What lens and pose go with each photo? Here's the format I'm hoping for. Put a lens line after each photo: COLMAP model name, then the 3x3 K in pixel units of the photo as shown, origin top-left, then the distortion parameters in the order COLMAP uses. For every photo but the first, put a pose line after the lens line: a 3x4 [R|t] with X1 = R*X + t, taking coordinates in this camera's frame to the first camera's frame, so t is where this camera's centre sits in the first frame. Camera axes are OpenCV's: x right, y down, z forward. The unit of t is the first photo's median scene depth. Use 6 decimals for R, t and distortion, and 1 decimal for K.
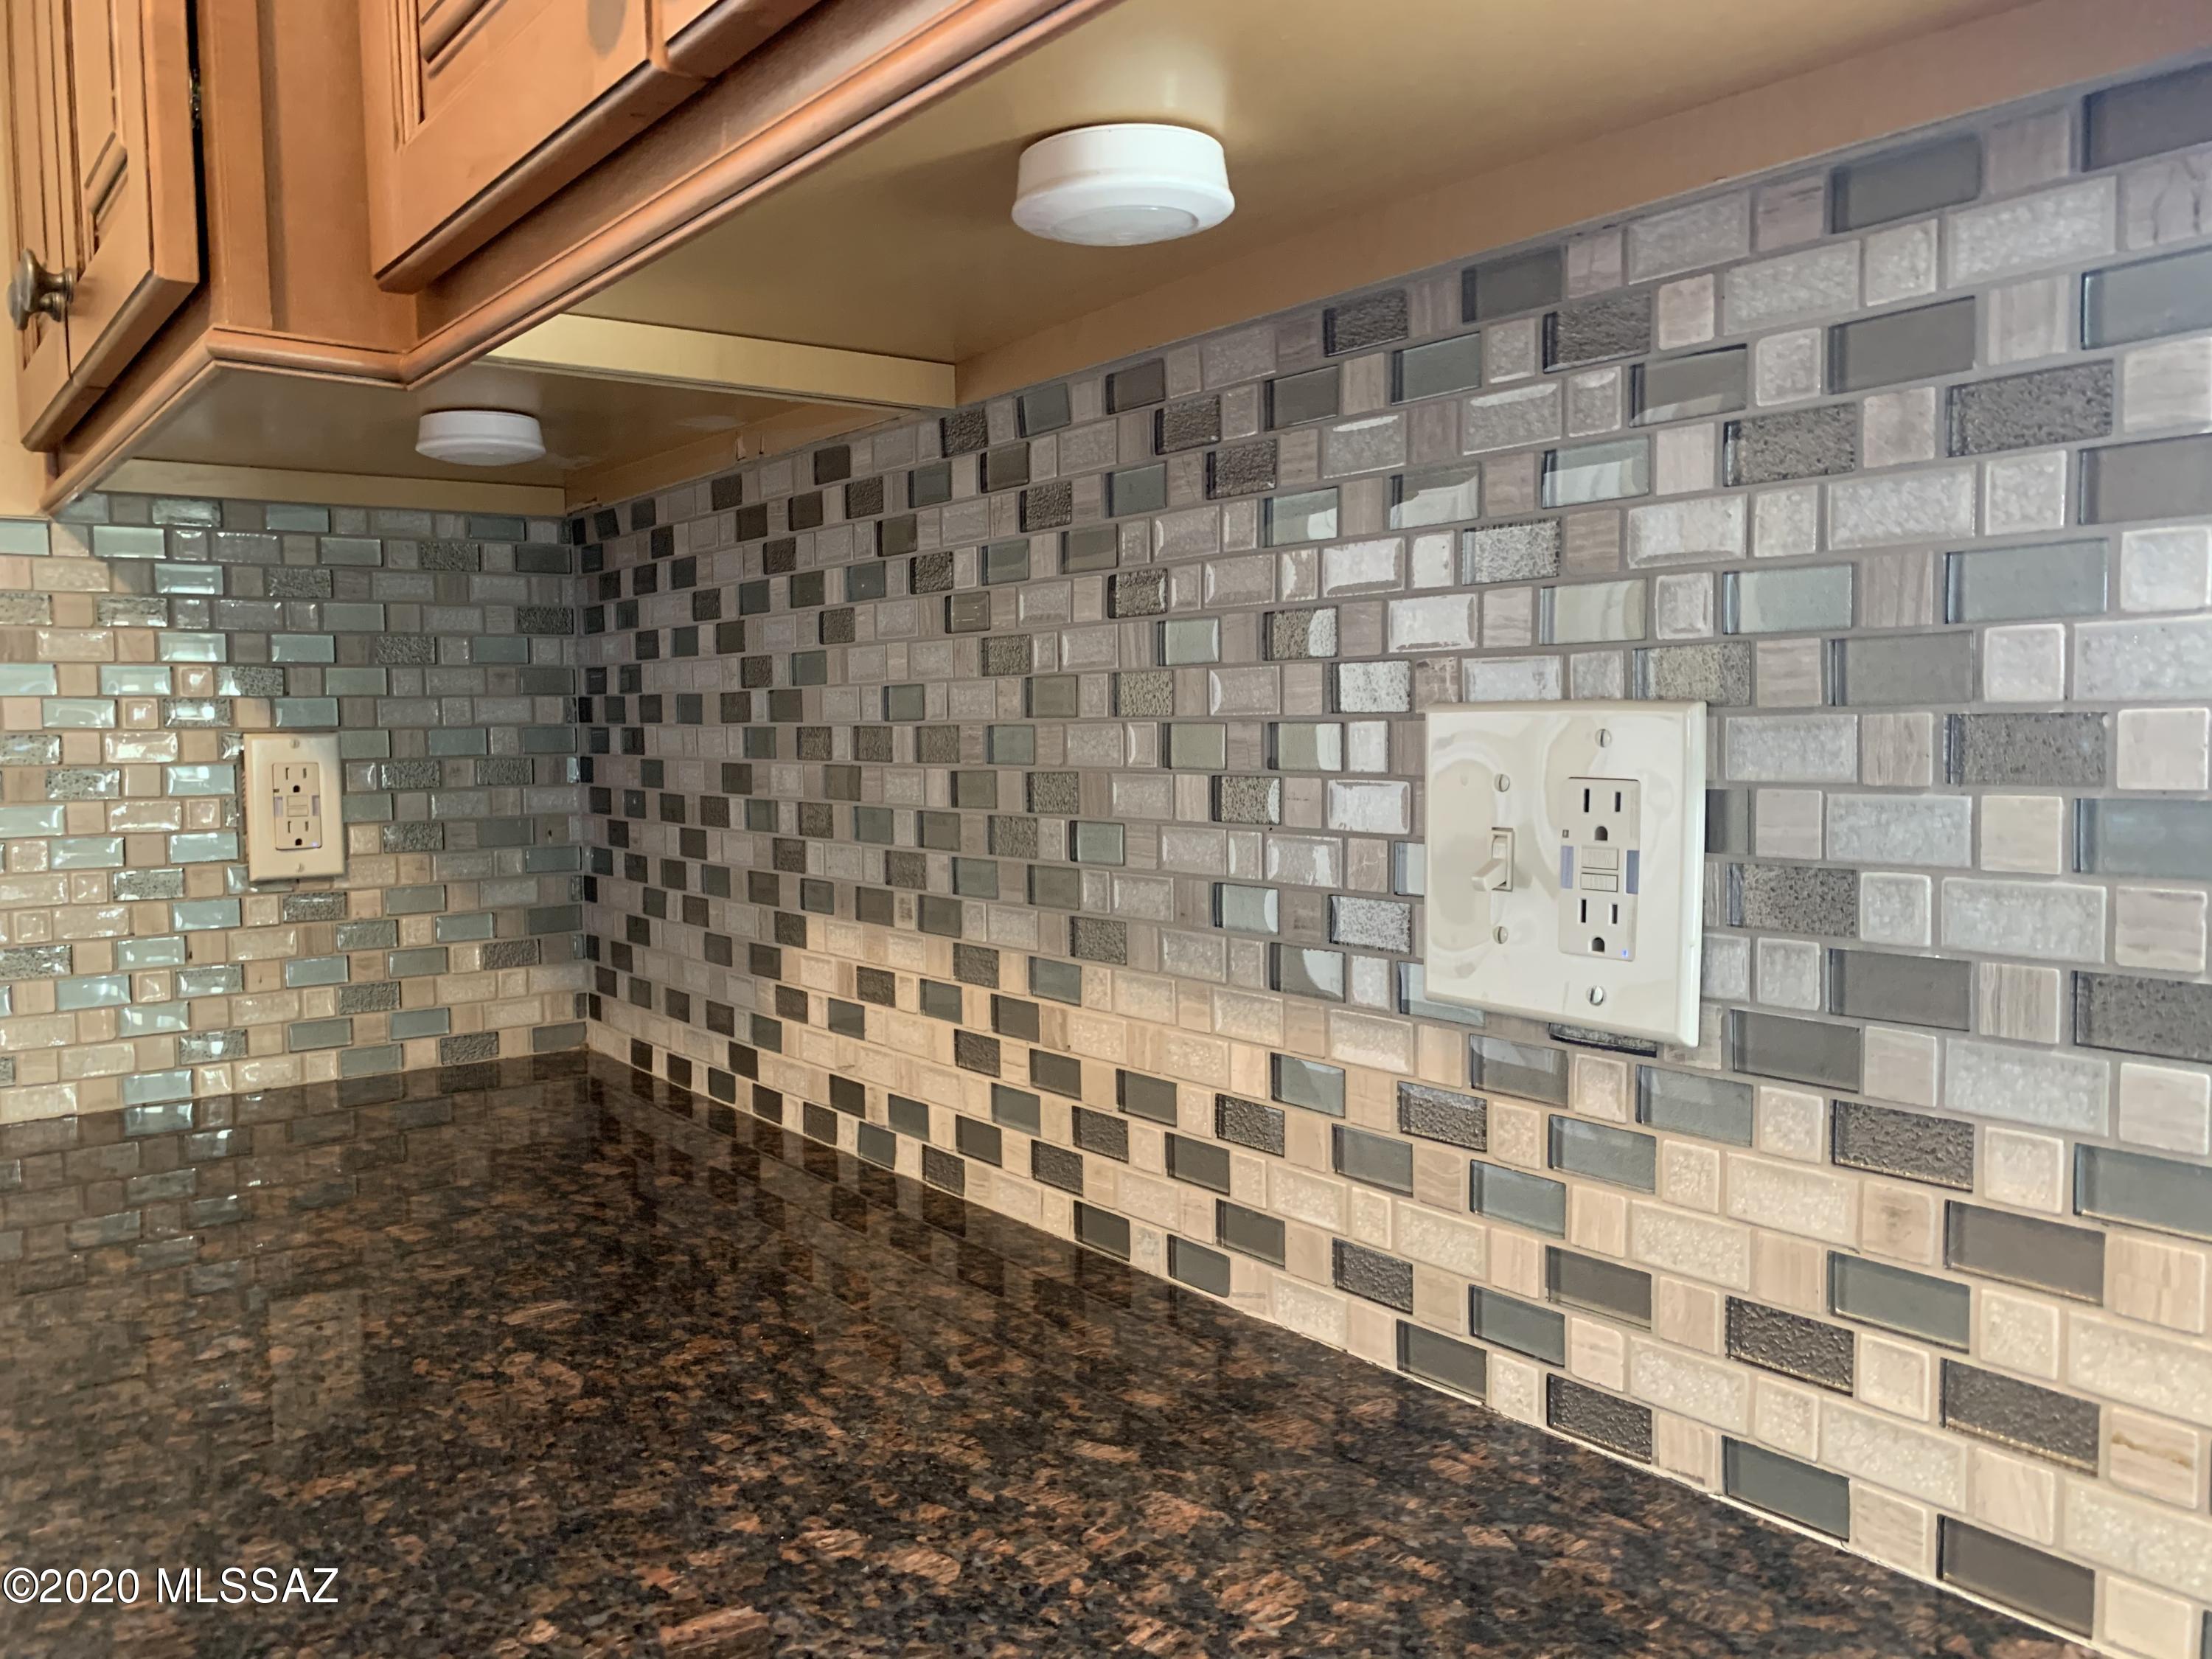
lens RADIAL K [[1706.1, 0, 1107.7], [0, 1706.1, 833.3], [0, 0, 1]] dist [-0.020774, 0.000785]
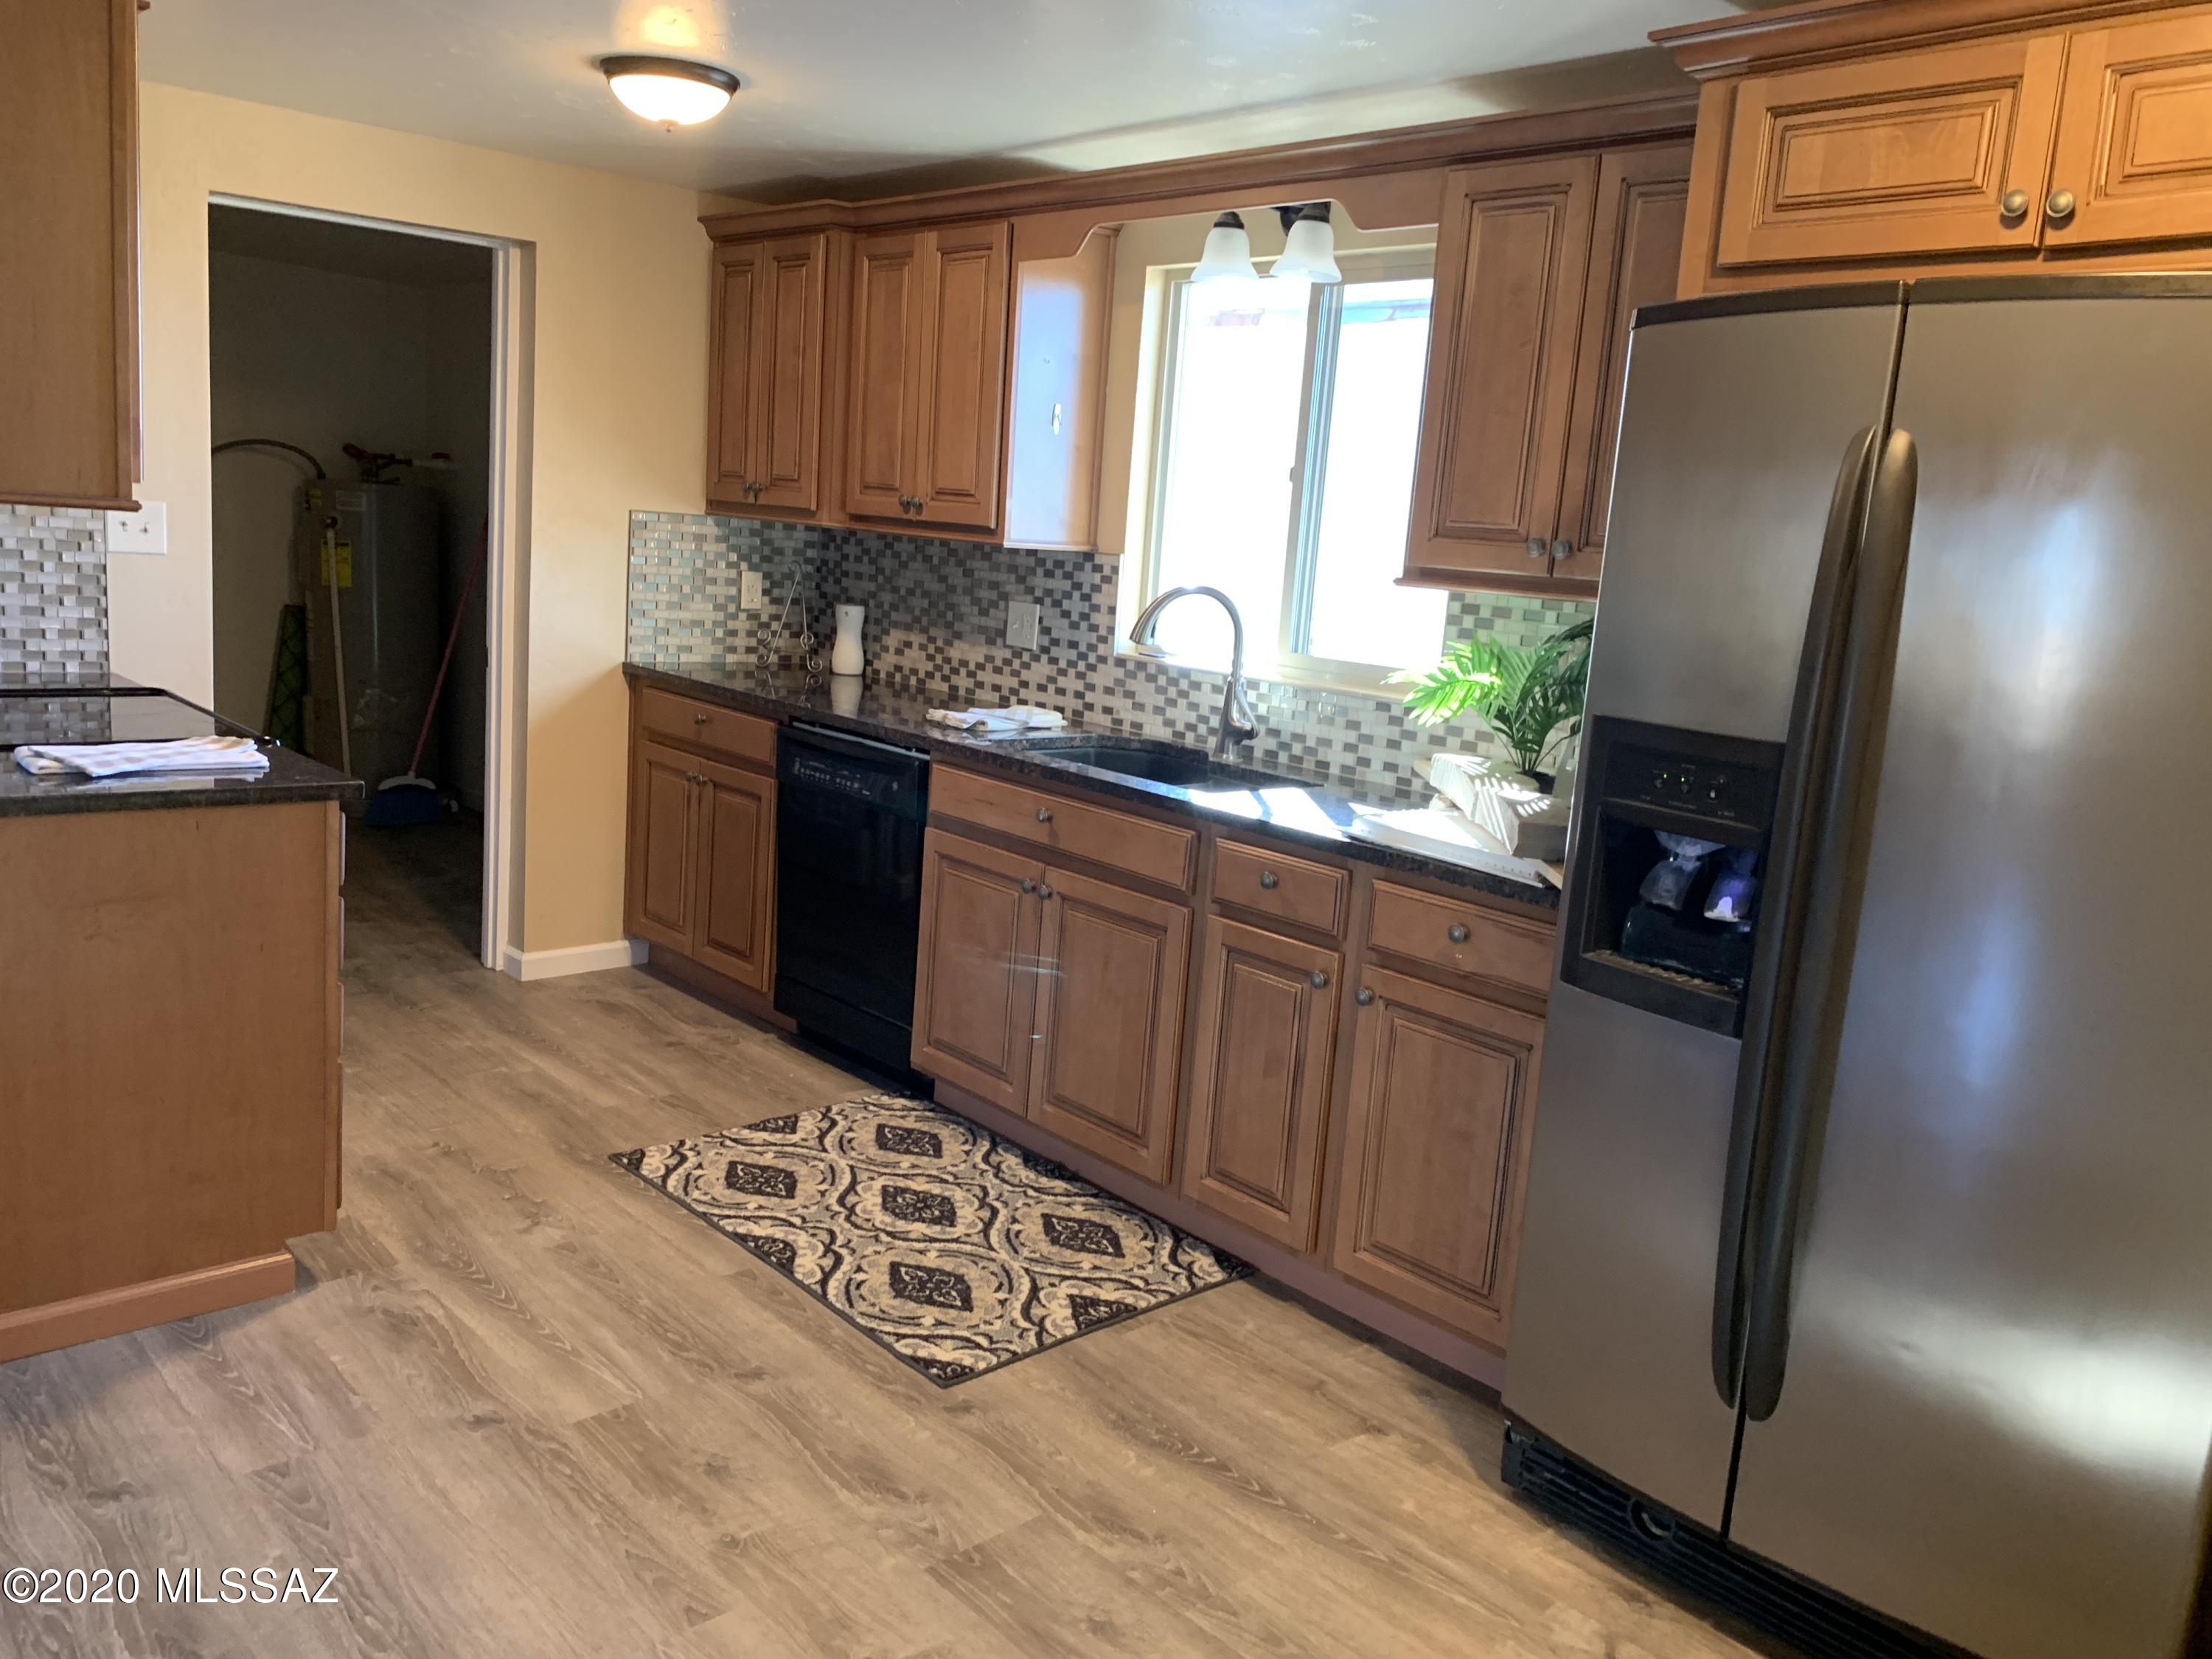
lens RADIAL K [[1706.1, 0, 1112.3], [0, 1706.1, 824.3], [0, 0, 1]] dist [-0.020774, 0.000785]
pose [[0.991900, 0.075043, 0.102479, -0.023245], [-0.086369, 0.990064, 0.110968, 0.011337], [-0.093133, -0.118920, 0.988526, -3.843241]]
